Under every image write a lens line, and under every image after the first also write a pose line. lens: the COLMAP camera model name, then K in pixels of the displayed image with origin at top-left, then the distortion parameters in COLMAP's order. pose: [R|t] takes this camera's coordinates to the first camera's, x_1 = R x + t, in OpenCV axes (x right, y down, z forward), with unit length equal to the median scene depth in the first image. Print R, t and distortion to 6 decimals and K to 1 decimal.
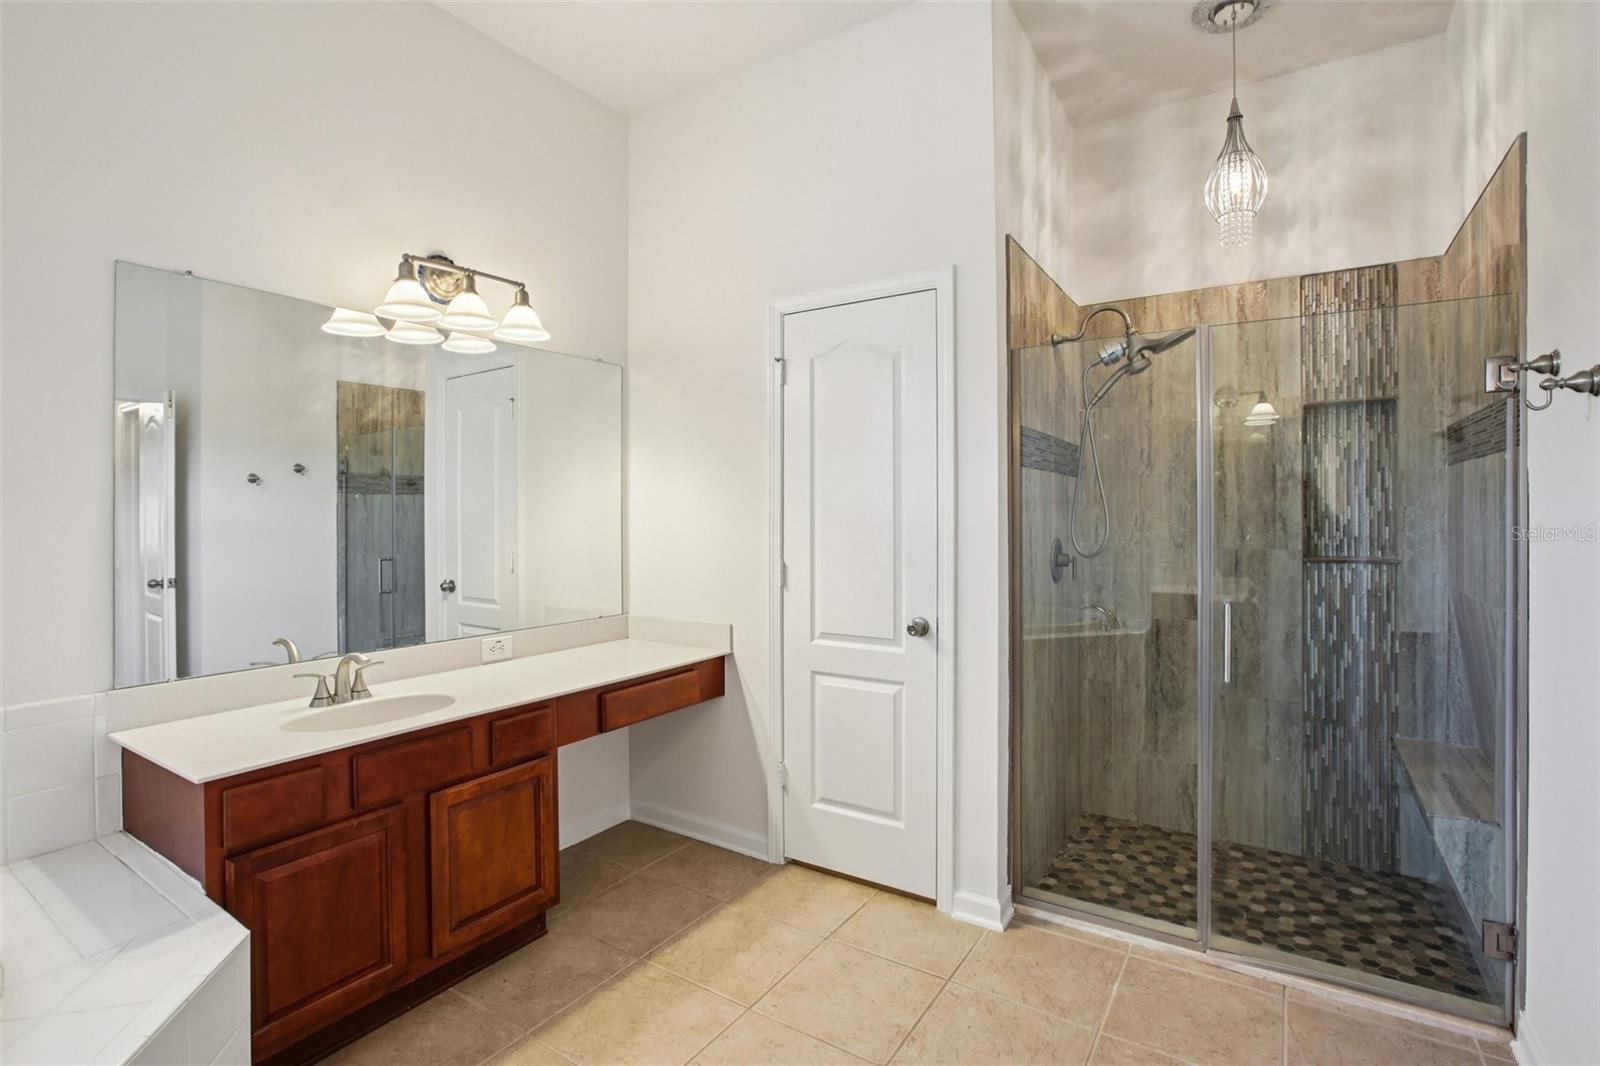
lens RADIAL K [[769.5, 0, 803.3], [0, 769.5, 508.8], [0, 0, 1]] dist [-0.048188, 0.014987]
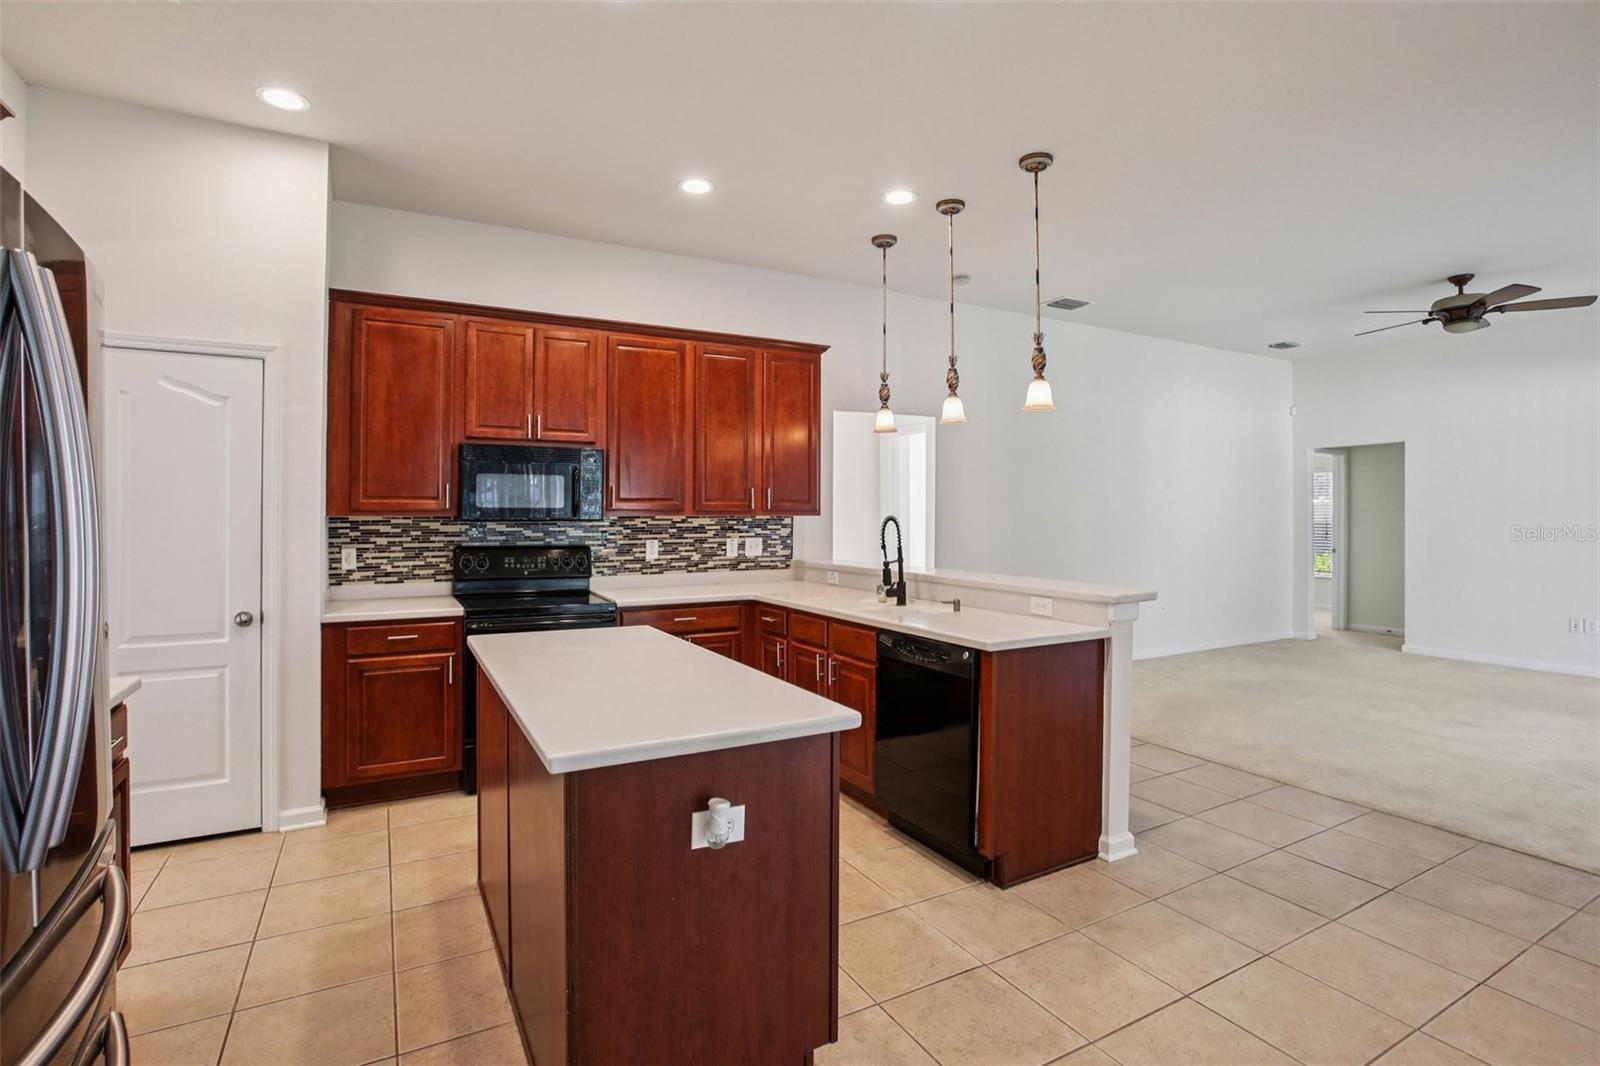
lens RADIAL K [[769.5, 0, 798.5], [0, 769.5, 511.2], [0, 0, 1]] dist [-0.048188, 0.014987]
pose [[0.482439, 0.005239, 0.875914, -0.507298], [-0.010254, 0.999947, -0.000333, -0.036450], [-0.875870, -0.008821, 0.482467, -0.421286]]
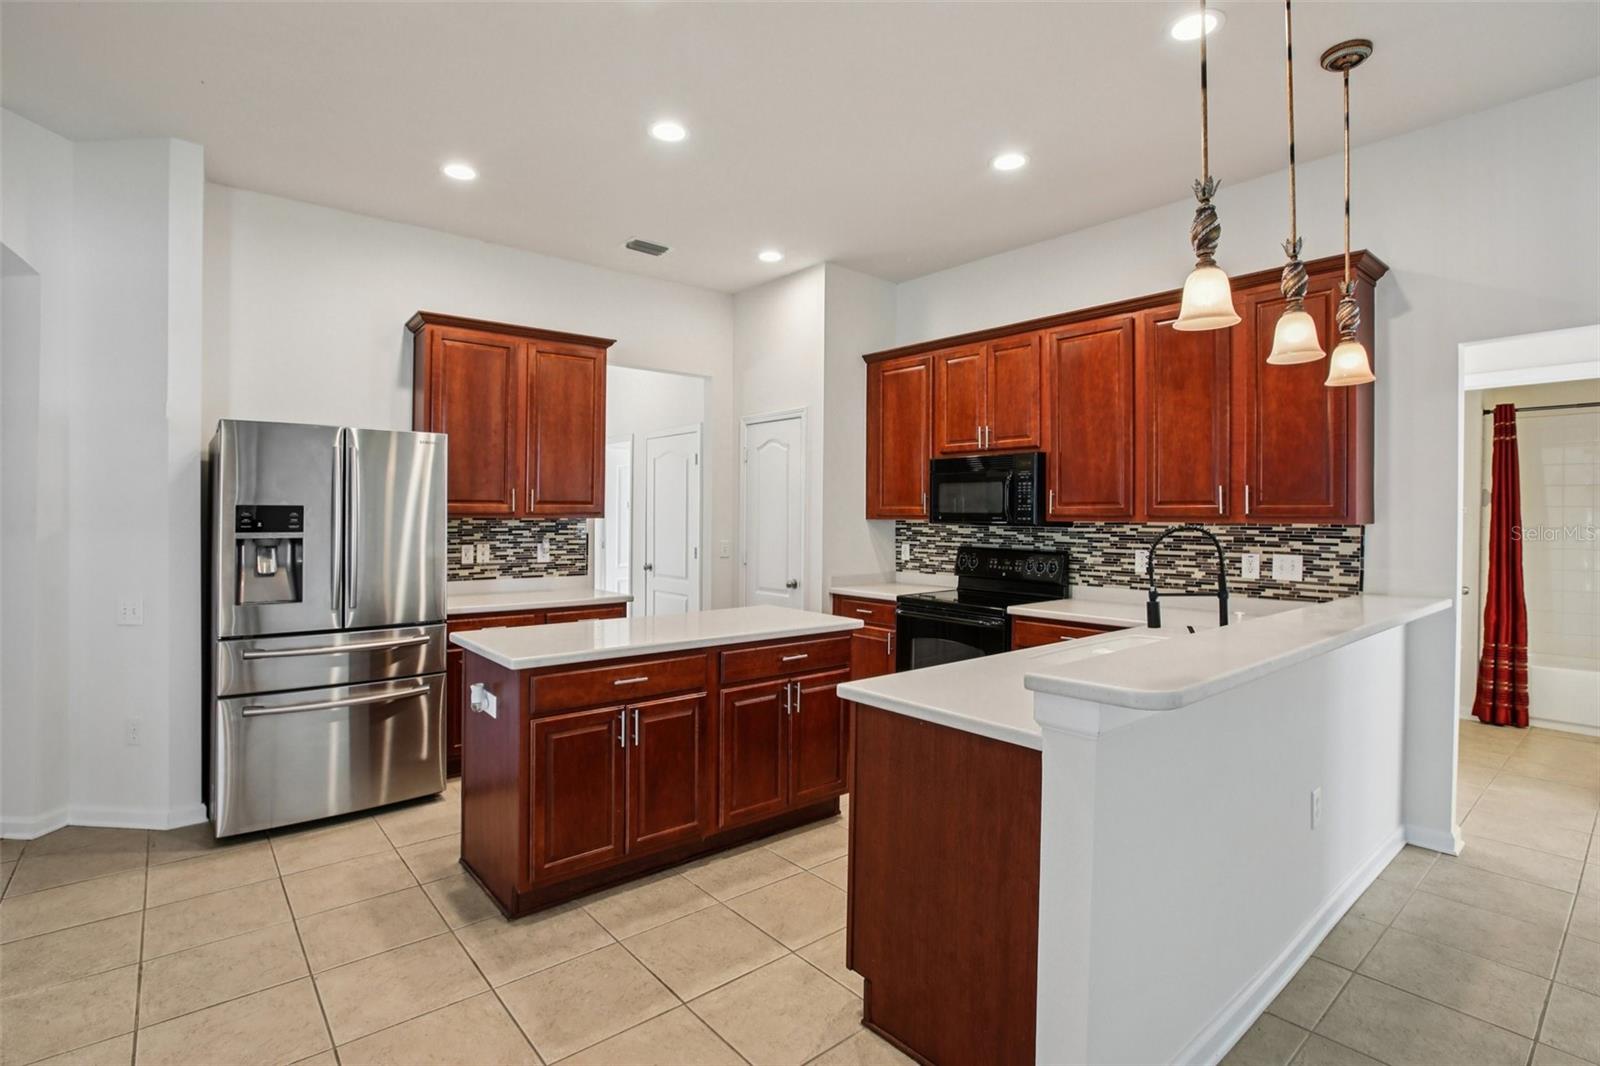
lens RADIAL K [[769.5, 0, 798.2], [0, 769.5, 518.7], [0, 0, 1]] dist [-0.048188, 0.014987]
pose [[0.954176, 0.008120, -0.299137, 0.774657], [-0.004049, 0.999891, 0.014227, -0.048910], [0.299220, -0.012364, 0.954104, -0.947708]]
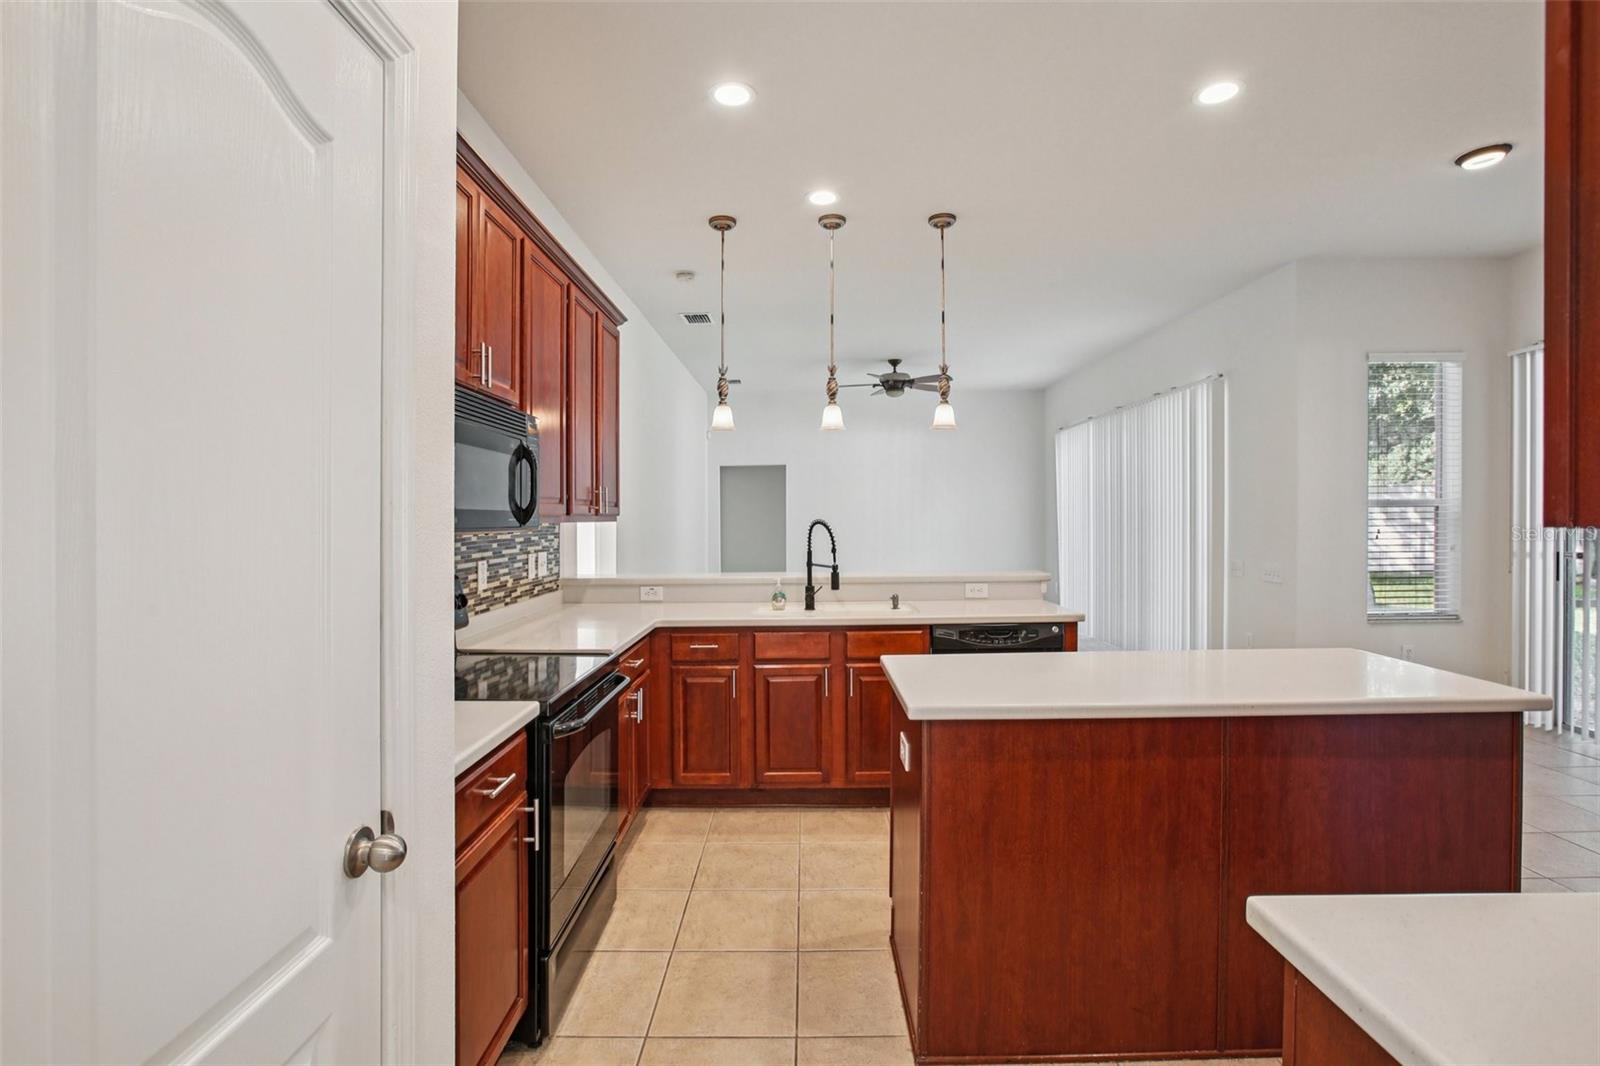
lens RADIAL K [[769.5, 0, 801.7], [0, 769.5, 529.6], [0, 0, 1]] dist [-0.048188, 0.014987]
pose [[-0.531770, -0.004243, 0.846878, -0.328879], [0.002631, 0.999974, 0.006662, -0.018746], [-0.846885, 0.005771, -0.531745, 1.034377]]
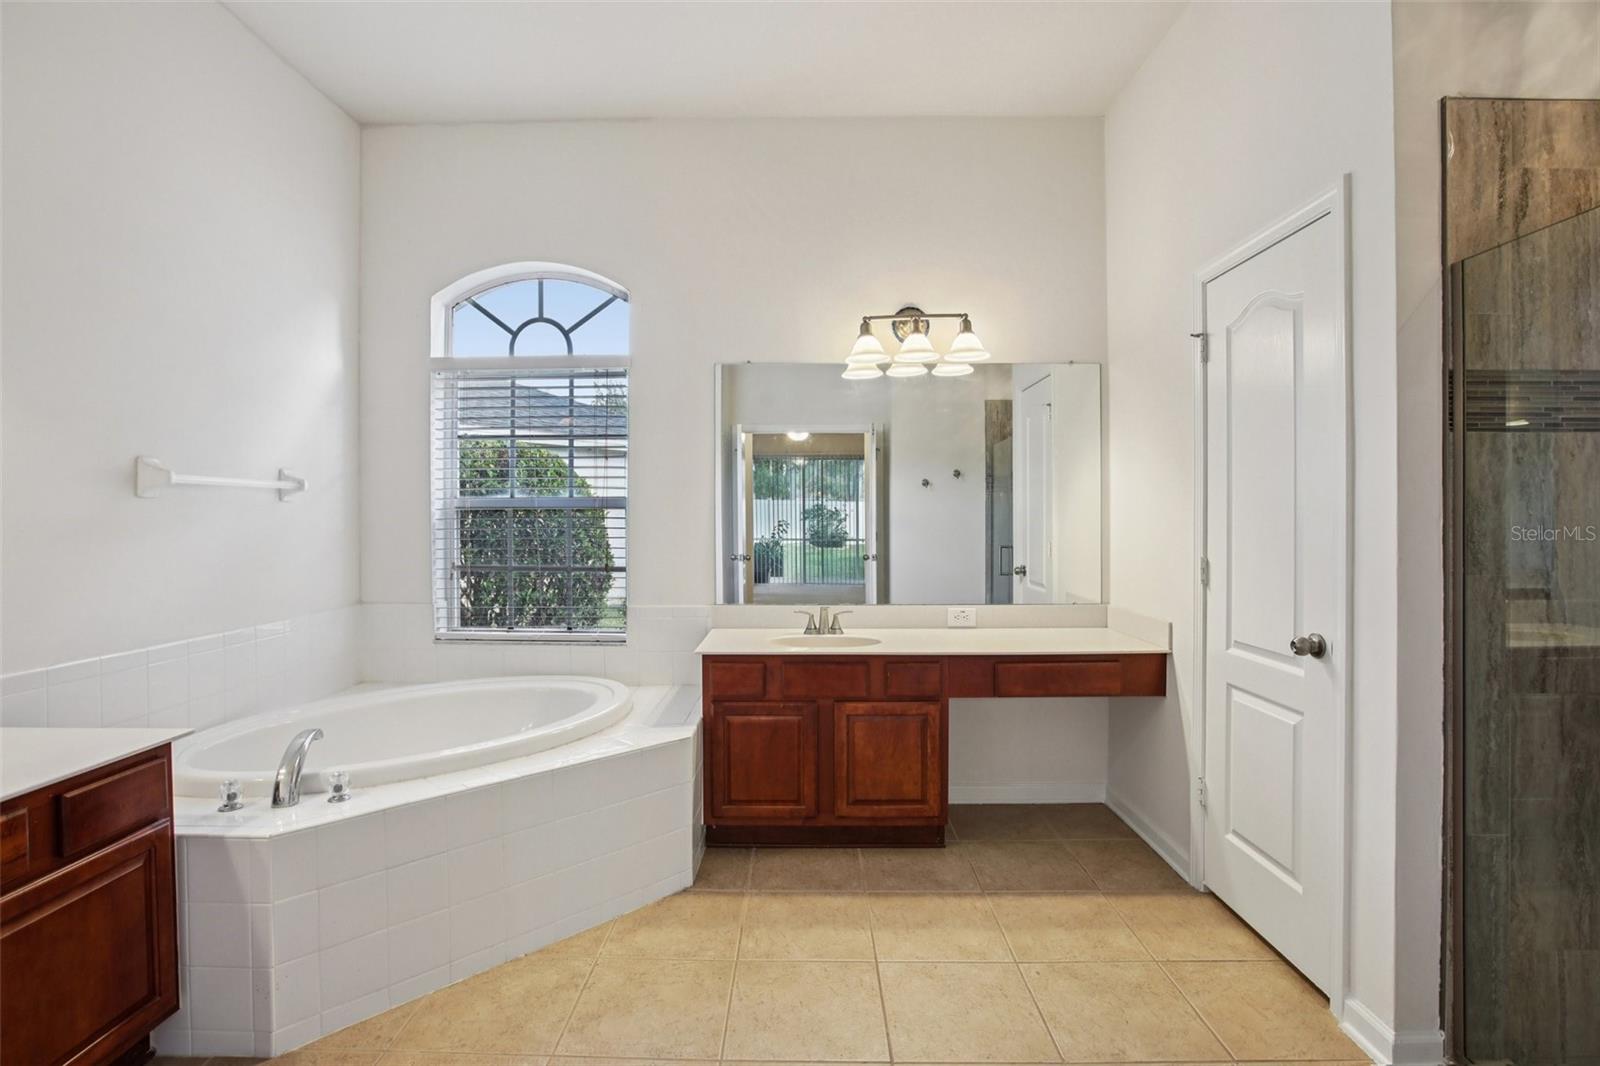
lens RADIAL K [[769.5, 0, 788.0], [0, 769.5, 522.2], [0, 0, 1]] dist [-0.048188, 0.014987]
pose [[0.521676, 0.010370, -0.853081, 0.532563], [0.007526, 0.999831, 0.016757, 0.009162], [0.853110, -0.015162, 0.521510, 0.132454]]
